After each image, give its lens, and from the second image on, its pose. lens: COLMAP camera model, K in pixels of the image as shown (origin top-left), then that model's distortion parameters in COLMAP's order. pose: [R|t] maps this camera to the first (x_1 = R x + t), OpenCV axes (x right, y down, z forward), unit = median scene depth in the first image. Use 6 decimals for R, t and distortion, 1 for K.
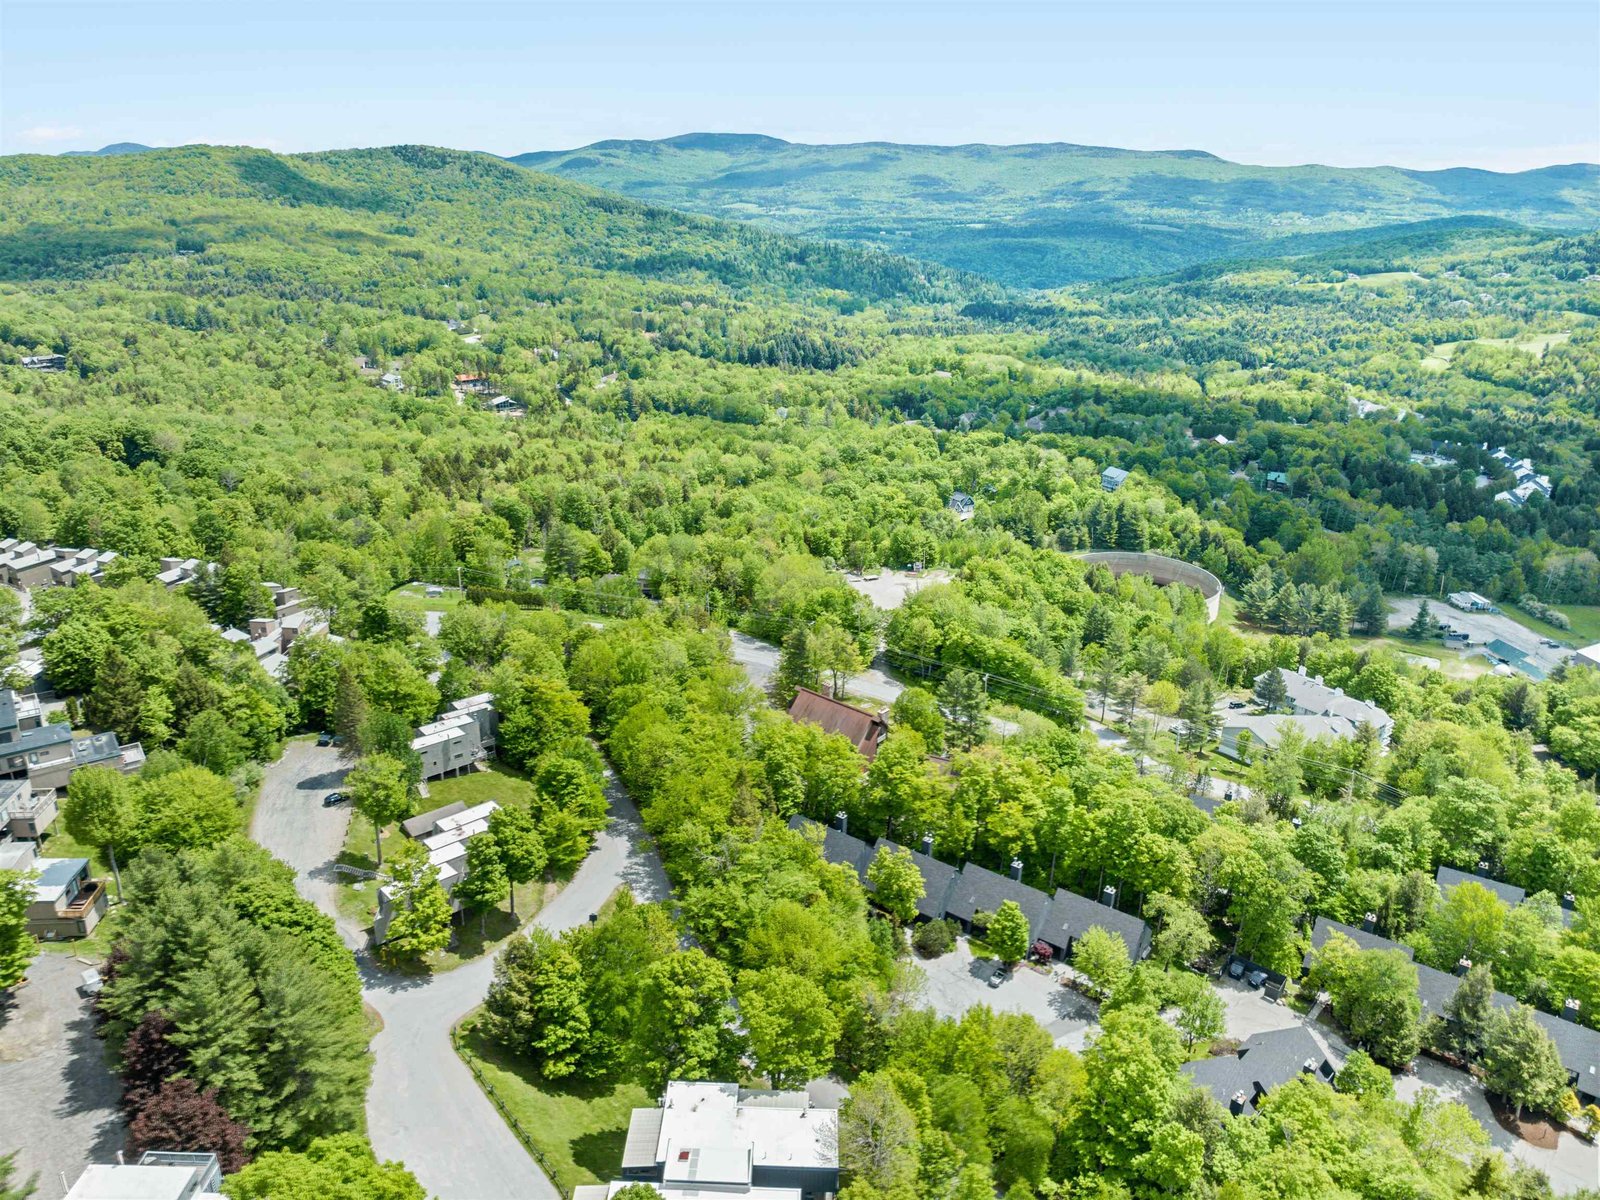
lens RADIAL K [[1118.2, 0, 800.0], [0, 1118.2, 600.0], [0, 0, 1]] dist [-0.039192, 0.001452]
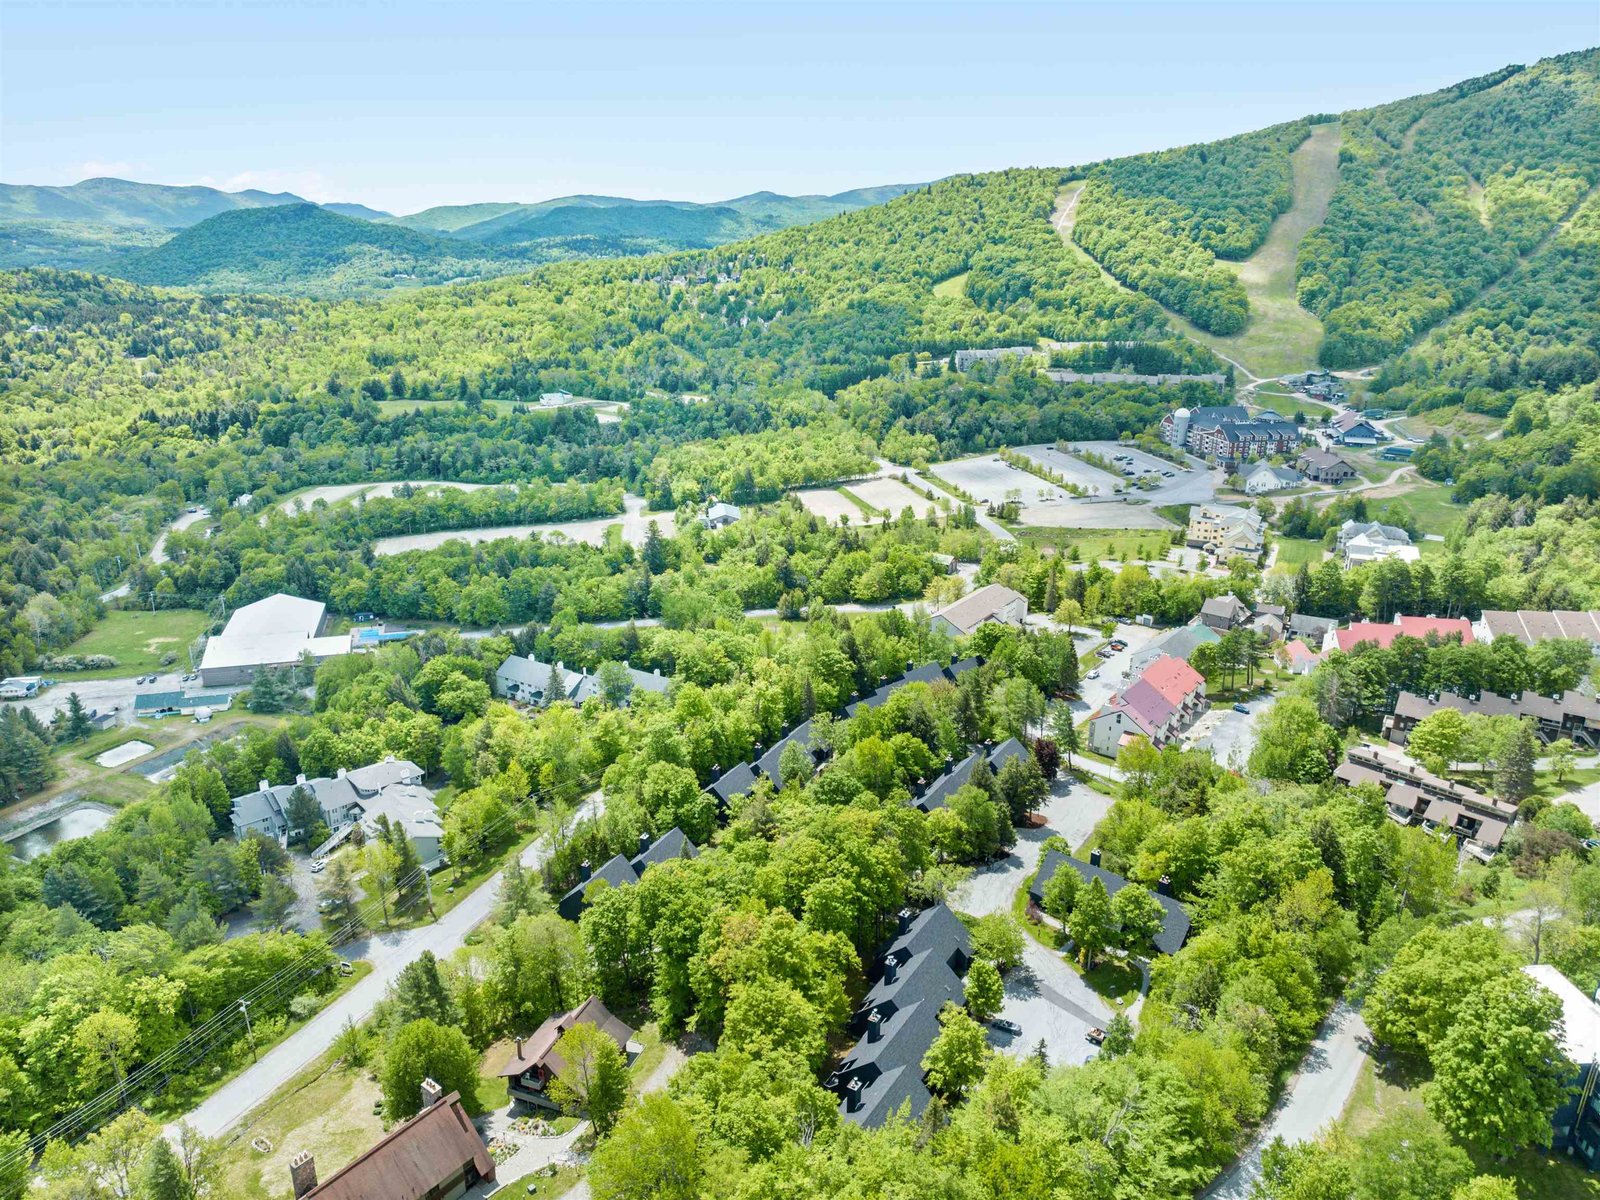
lens RADIAL K [[1118.2, 0, 800.0], [0, 1118.2, 600.0], [0, 0, 1]] dist [-0.039192, 0.001452]
pose [[-0.071105, -0.337809, 0.938525, -0.142044], [0.341873, 0.875663, 0.341083, -0.093376], [-0.937052, 0.345109, 0.053223, 0.238824]]
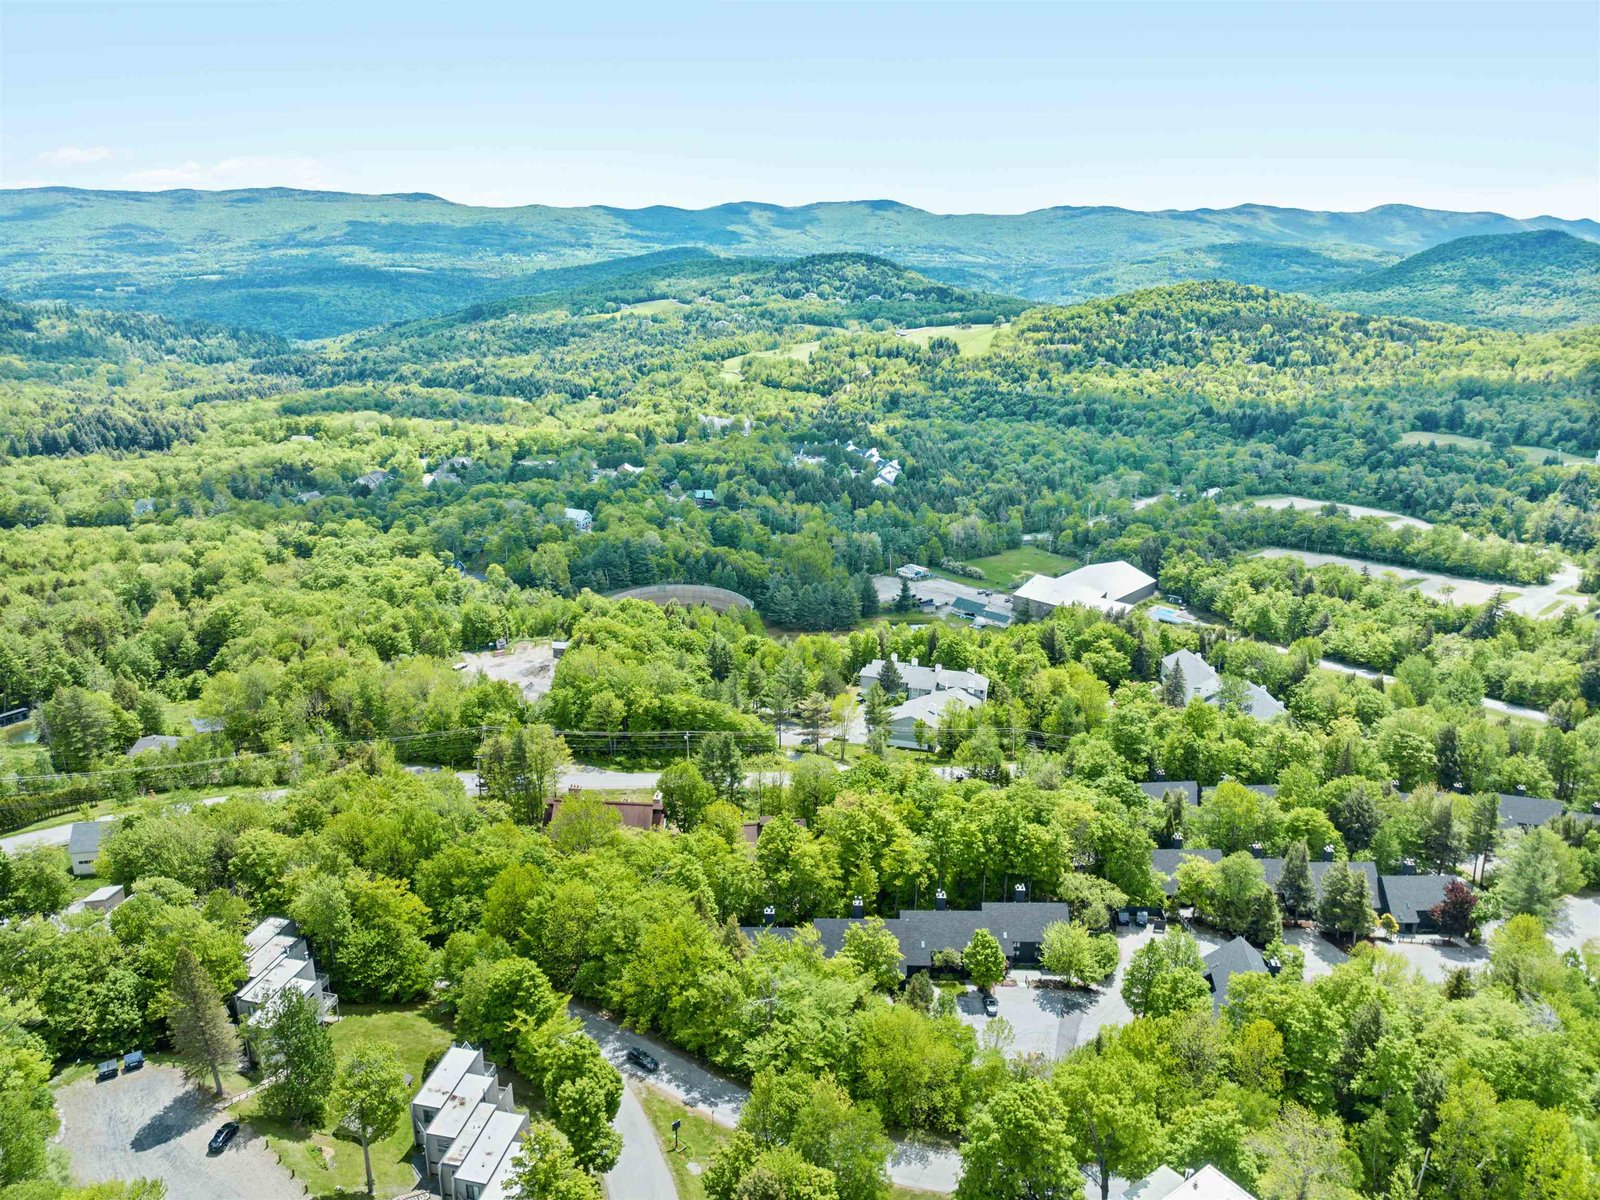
lens RADIAL K [[1118.2, 0, 800.0], [0, 1118.2, 600.0], [0, 0, 1]] dist [-0.039192, 0.001452]
pose [[0.805051, -0.194898, 0.560274, -0.110173], [0.214031, 0.976300, 0.032079, -0.022364], [-0.553248, 0.094091, 0.827686, 0.052171]]
